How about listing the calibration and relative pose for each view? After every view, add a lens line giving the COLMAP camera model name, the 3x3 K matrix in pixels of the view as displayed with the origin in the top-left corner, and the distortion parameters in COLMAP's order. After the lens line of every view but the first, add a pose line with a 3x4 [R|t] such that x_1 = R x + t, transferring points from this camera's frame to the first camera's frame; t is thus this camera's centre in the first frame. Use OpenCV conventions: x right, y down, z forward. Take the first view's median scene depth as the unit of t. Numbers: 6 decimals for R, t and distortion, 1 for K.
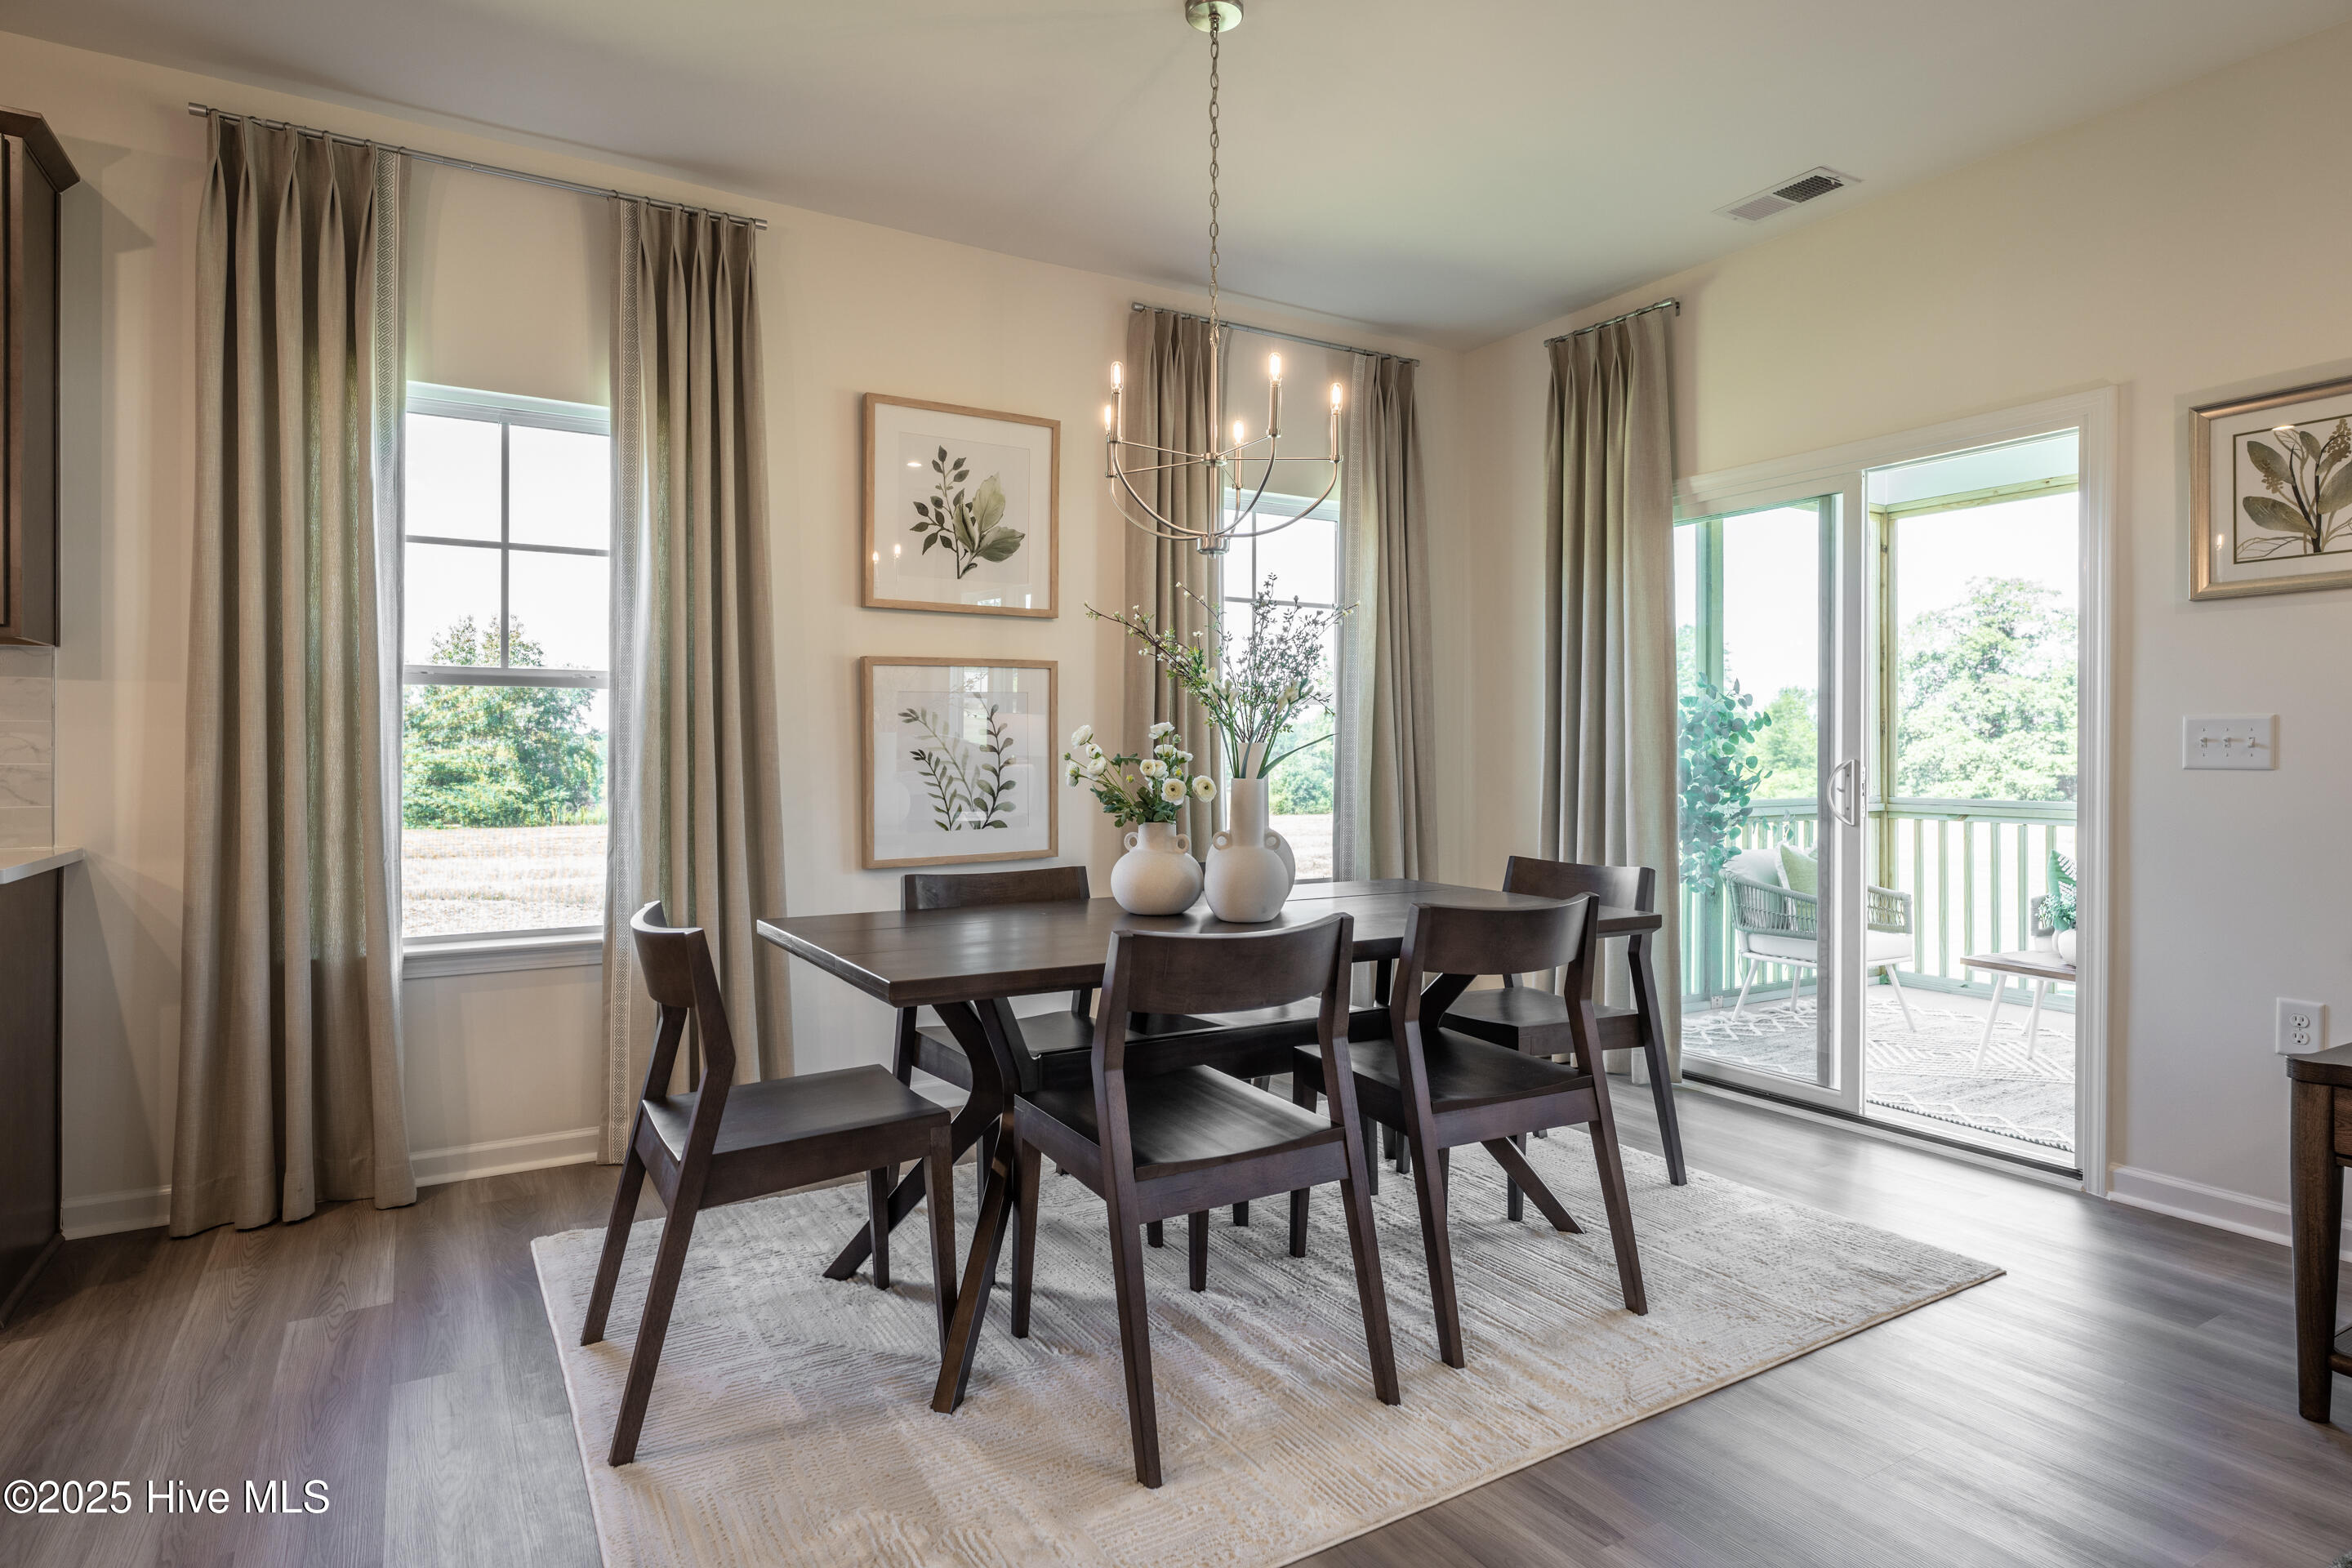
lens RADIAL K [[1226.7, 0, 1150.0], [0, 1226.7, 756.9], [0, 0, 1]] dist [0.002234, -0.000483]
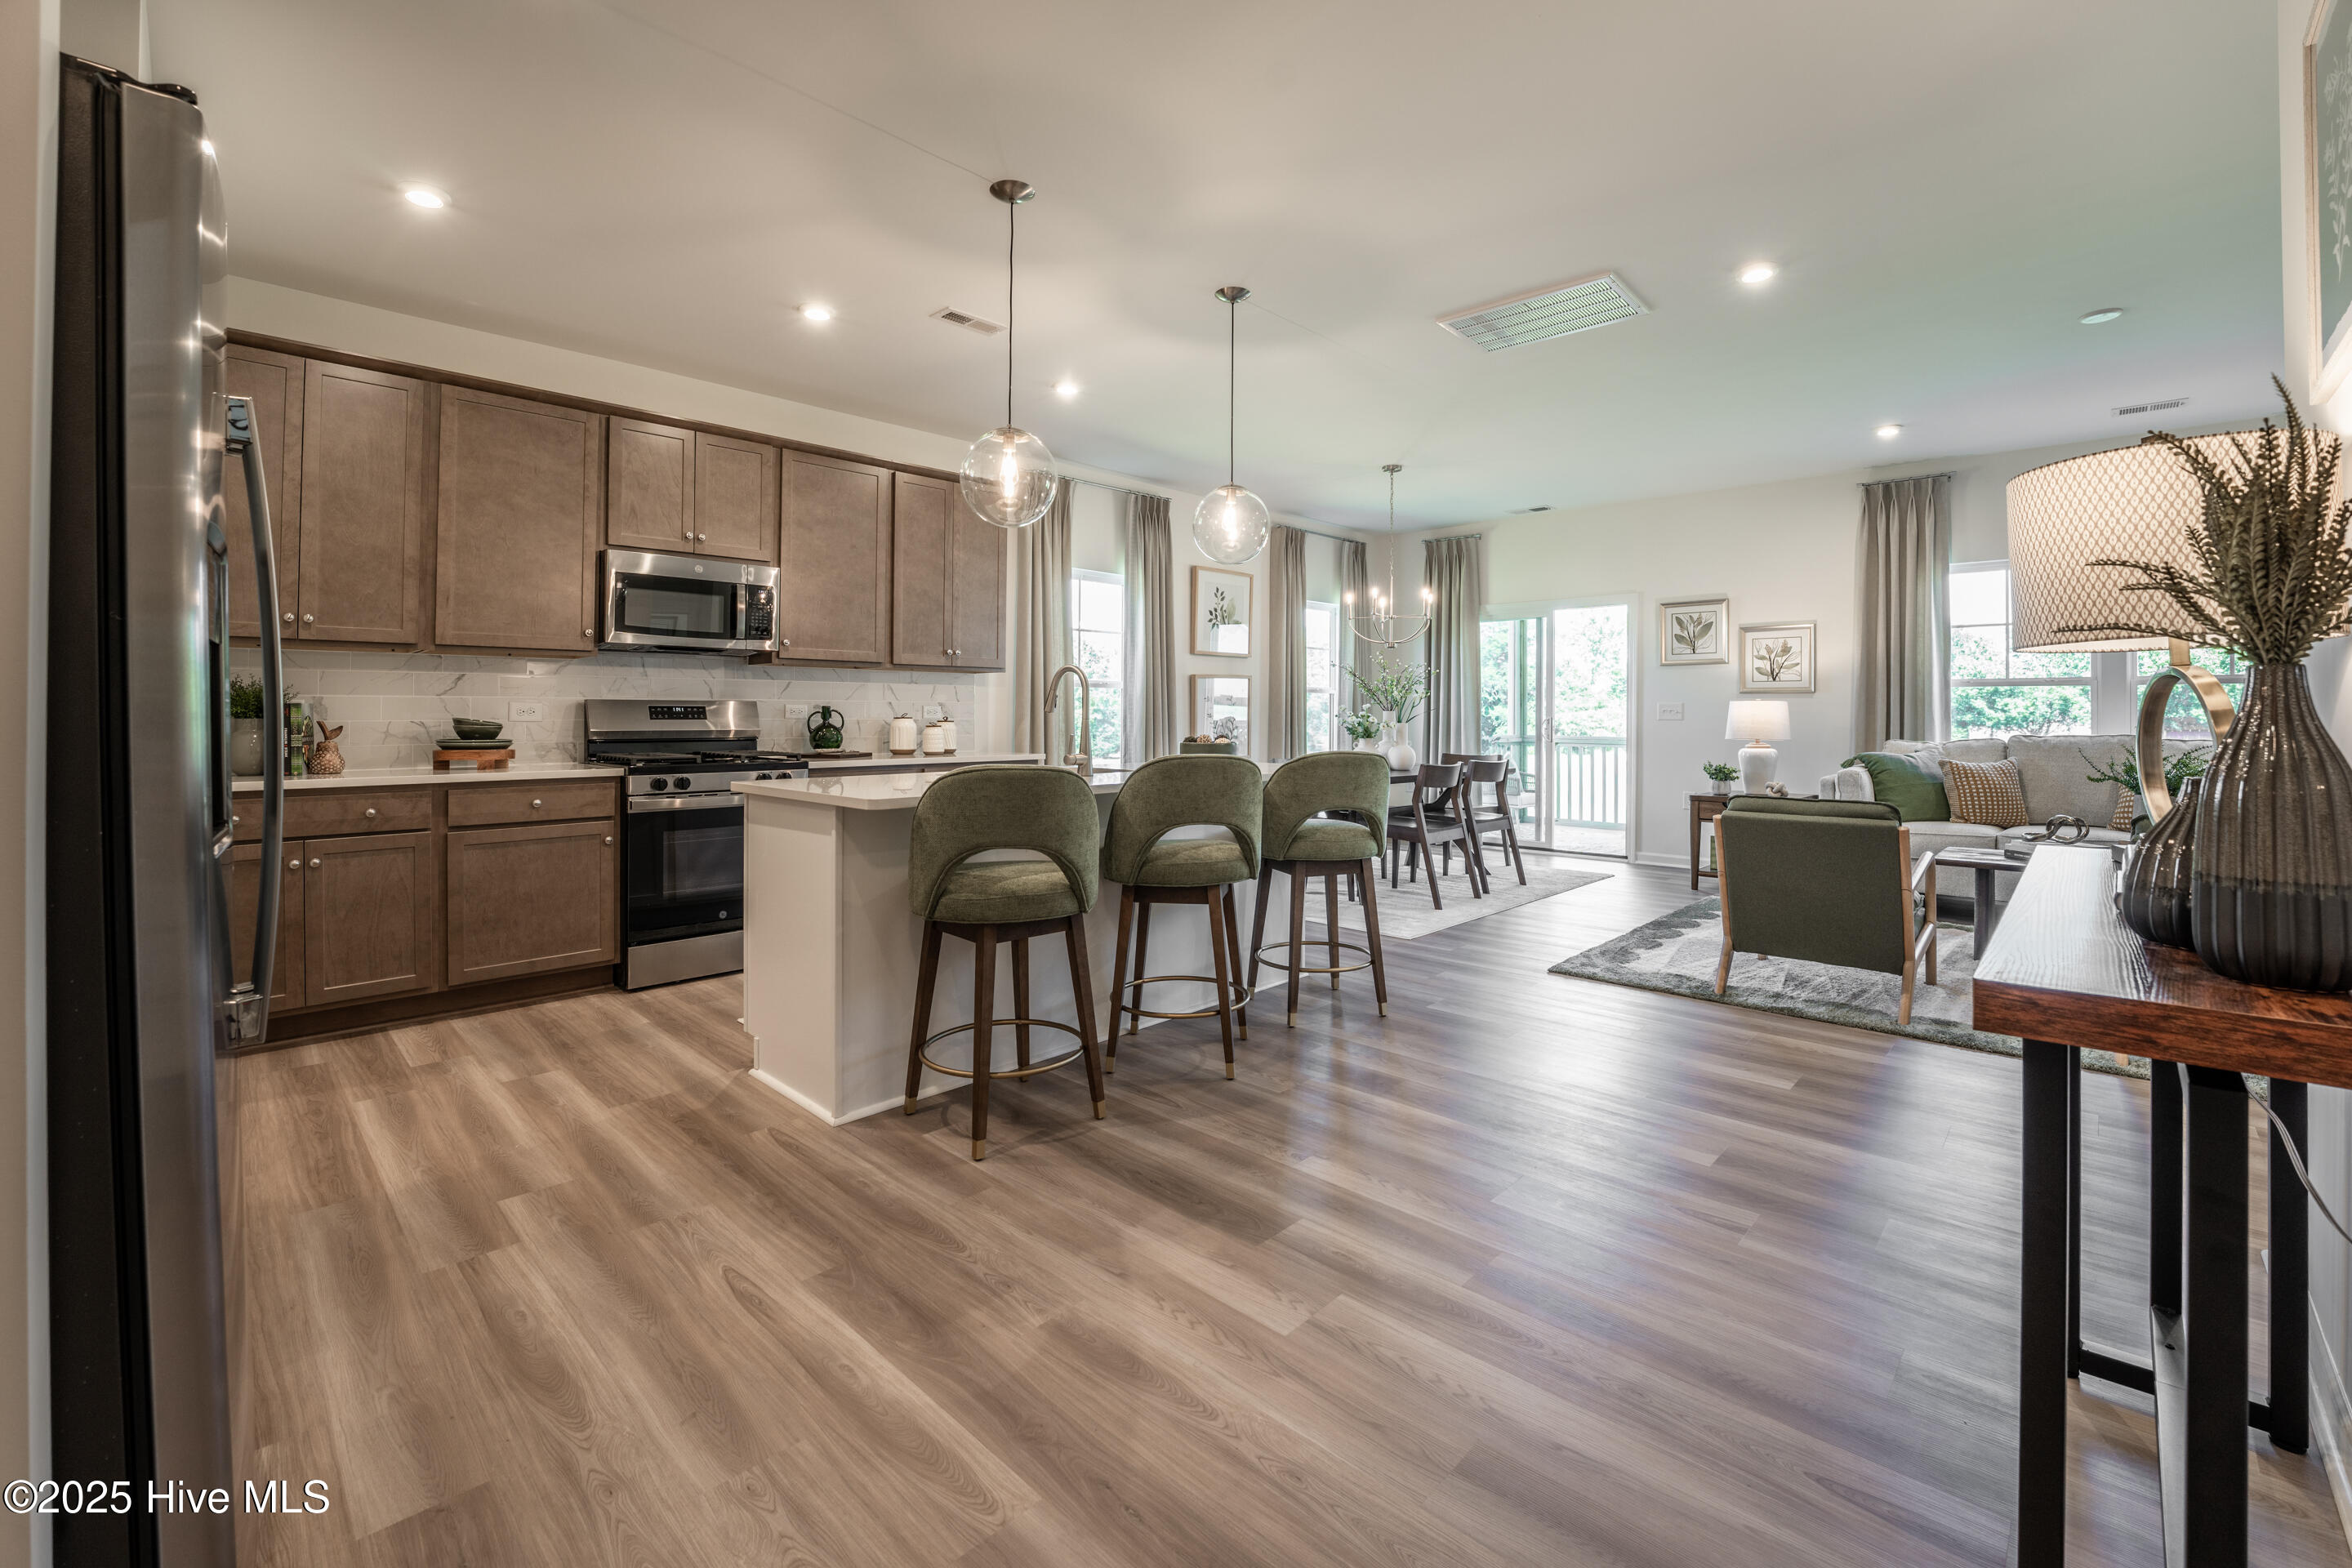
lens RADIAL K [[940.2, 0, 1146.8], [0, 940.2, 714.7], [0, 0, 1]] dist [-0.029429, 0.000407]
pose [[0.973303, 0.001404, 0.229522, -0.733522], [0.000223, 0.999975, -0.007064, 0.010136], [-0.229526, 0.006927, 0.973278, -0.761800]]
